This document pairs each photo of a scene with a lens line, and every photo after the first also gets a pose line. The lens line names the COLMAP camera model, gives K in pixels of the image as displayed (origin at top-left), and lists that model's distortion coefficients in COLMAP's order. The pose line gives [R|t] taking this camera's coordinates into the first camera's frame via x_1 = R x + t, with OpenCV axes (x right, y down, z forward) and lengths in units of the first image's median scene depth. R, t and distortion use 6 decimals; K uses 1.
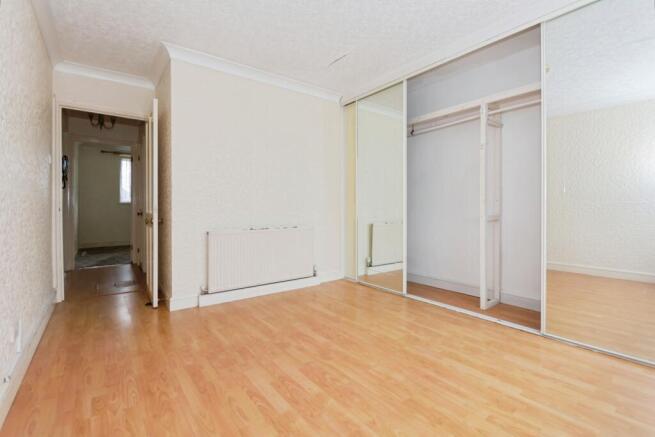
lens RADIAL K [[303.4, 0, 330.4], [0, 303.4, 210.0], [0, 0, 1]] dist [-0.003543, -0.000363]
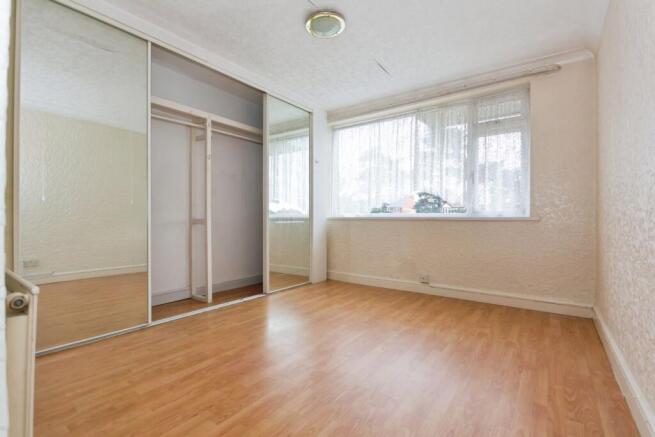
lens RADIAL K [[311.1, 0, 327.5], [0, 311.1, 218.5], [0, 0, 1]] dist [0.016889, -0.000157]
pose [[-0.281664, -0.001406, 0.959512, -0.757282], [0.001994, 0.999996, 0.002050, 0.016007], [-0.959511, 0.002490, -0.281660, 0.947135]]
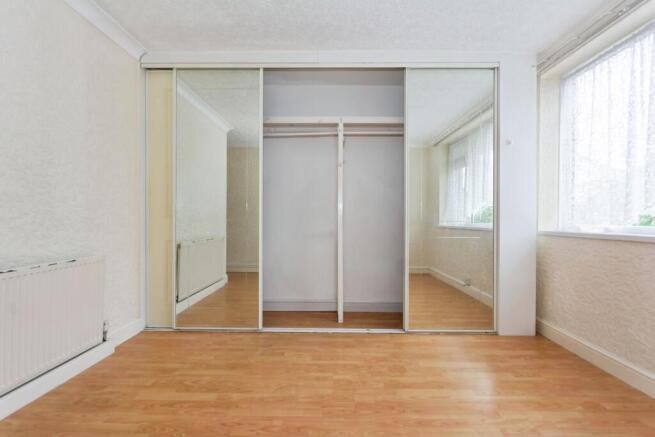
lens RADIAL K [[293.5, 0, 327.5], [0, 293.5, 218.5], [0, 0, 1]] dist [-0.002951, -0.000037]
pose [[0.615389, 0.011015, 0.788147, -0.320004], [-0.000849, 0.999911, -0.013312, -0.010865], [-0.788223, 0.007523, 0.615343, 0.442674]]
